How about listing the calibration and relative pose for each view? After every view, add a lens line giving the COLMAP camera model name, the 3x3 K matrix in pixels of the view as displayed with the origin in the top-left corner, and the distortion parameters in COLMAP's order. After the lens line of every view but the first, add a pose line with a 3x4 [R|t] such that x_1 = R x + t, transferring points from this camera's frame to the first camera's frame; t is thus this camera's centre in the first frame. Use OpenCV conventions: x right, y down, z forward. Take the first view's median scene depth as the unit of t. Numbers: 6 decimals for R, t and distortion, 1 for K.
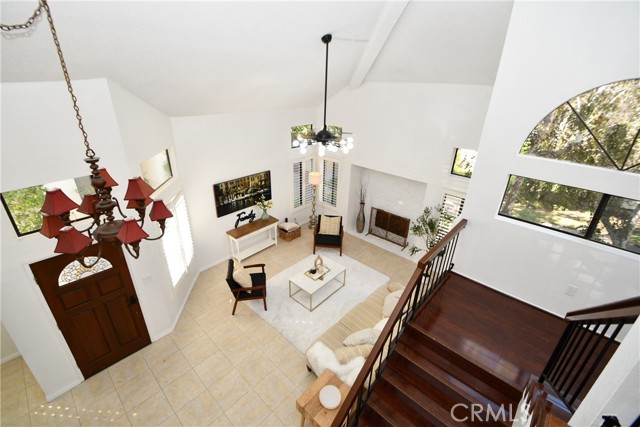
lens RADIAL K [[281.0, 0, 314.2], [0, 281.0, 208.6], [0, 0, 1]] dist [-0.000599, -0.000607]
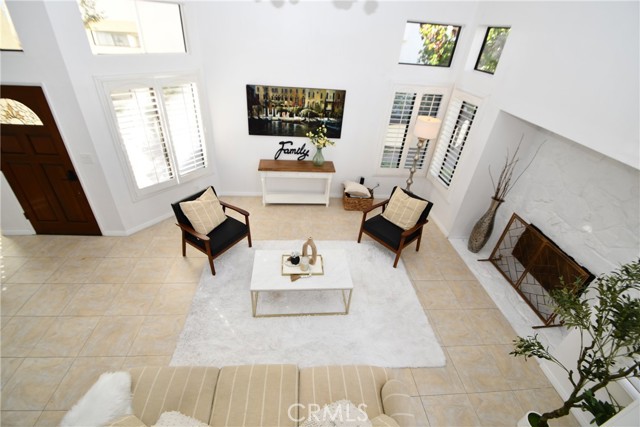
lens RADIAL K [[281.0, 0, 314.2], [0, 281.0, 208.6], [0, 0, 1]] dist [-0.000599, -0.000607]
pose [[0.733208, 0.393336, -0.554700, 0.249909], [-0.328894, 0.919099, 0.216994, -0.005823], [0.595176, 0.023336, 0.803257, 0.471649]]
